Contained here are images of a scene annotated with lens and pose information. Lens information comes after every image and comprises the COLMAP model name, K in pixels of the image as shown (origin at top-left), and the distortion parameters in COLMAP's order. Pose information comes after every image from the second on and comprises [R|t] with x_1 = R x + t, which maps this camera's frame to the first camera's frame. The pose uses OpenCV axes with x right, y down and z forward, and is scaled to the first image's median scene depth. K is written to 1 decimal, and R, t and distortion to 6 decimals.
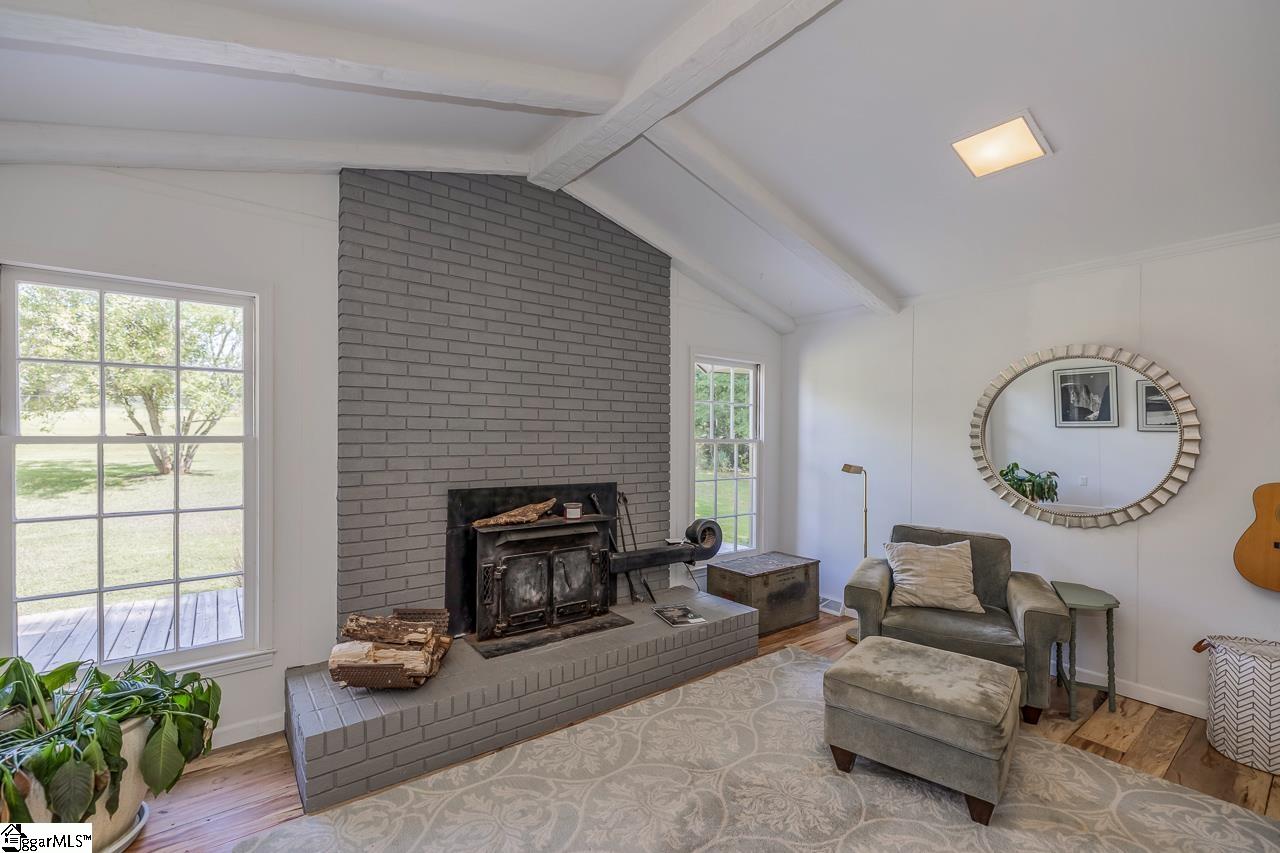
lens RADIAL K [[545.5, 0, 636.2], [0, 545.5, 439.0], [0, 0, 1]] dist [-0.000095, 0.000237]
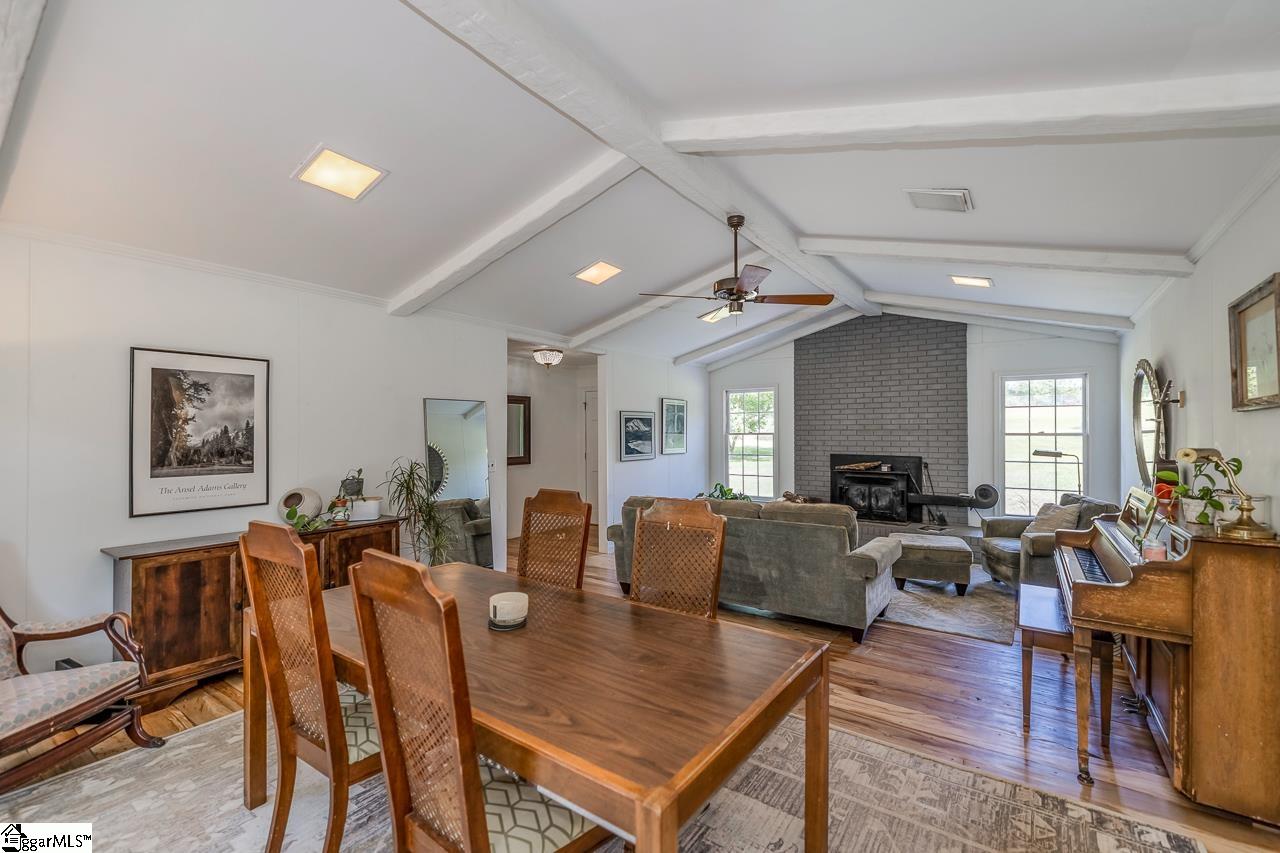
lens RADIAL K [[545.5, 0, 627.4], [0, 545.5, 432.2], [0, 0, 1]] dist [-0.000095, 0.000237]
pose [[0.289350, -0.007268, -0.957196, 1.705524], [0.001676, 0.999973, -0.007087, 0.009437], [0.957222, 0.000447, 0.289355, -0.587368]]
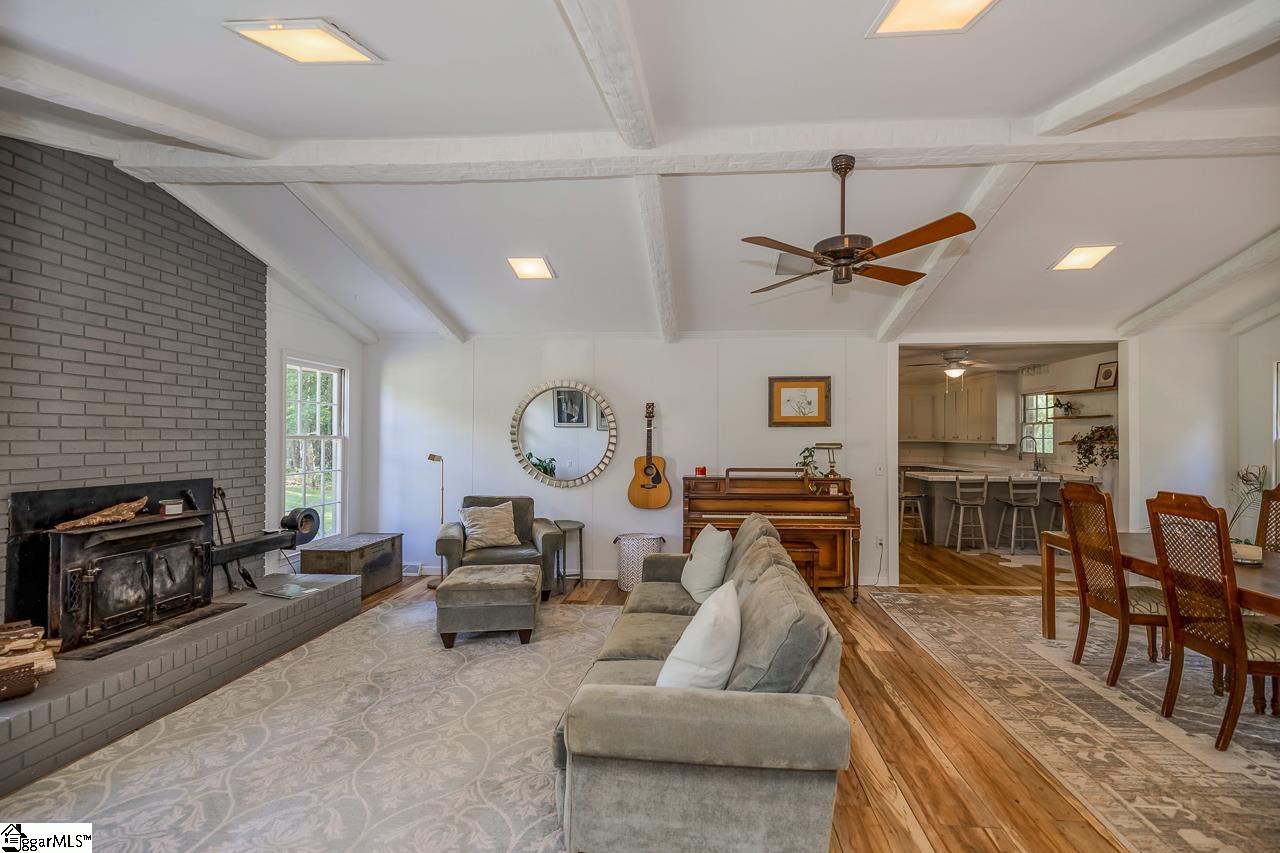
lens RADIAL K [[562.5, 0, 655.1], [0, 562.5, 432.9], [0, 0, 1]] dist [0.002326, -0.001339]
pose [[0.669360, 0.001803, 0.742936, -0.310921], [0.000840, 0.999995, -0.003185, -0.001453], [-0.742937, 0.002756, 0.669355, -0.381374]]
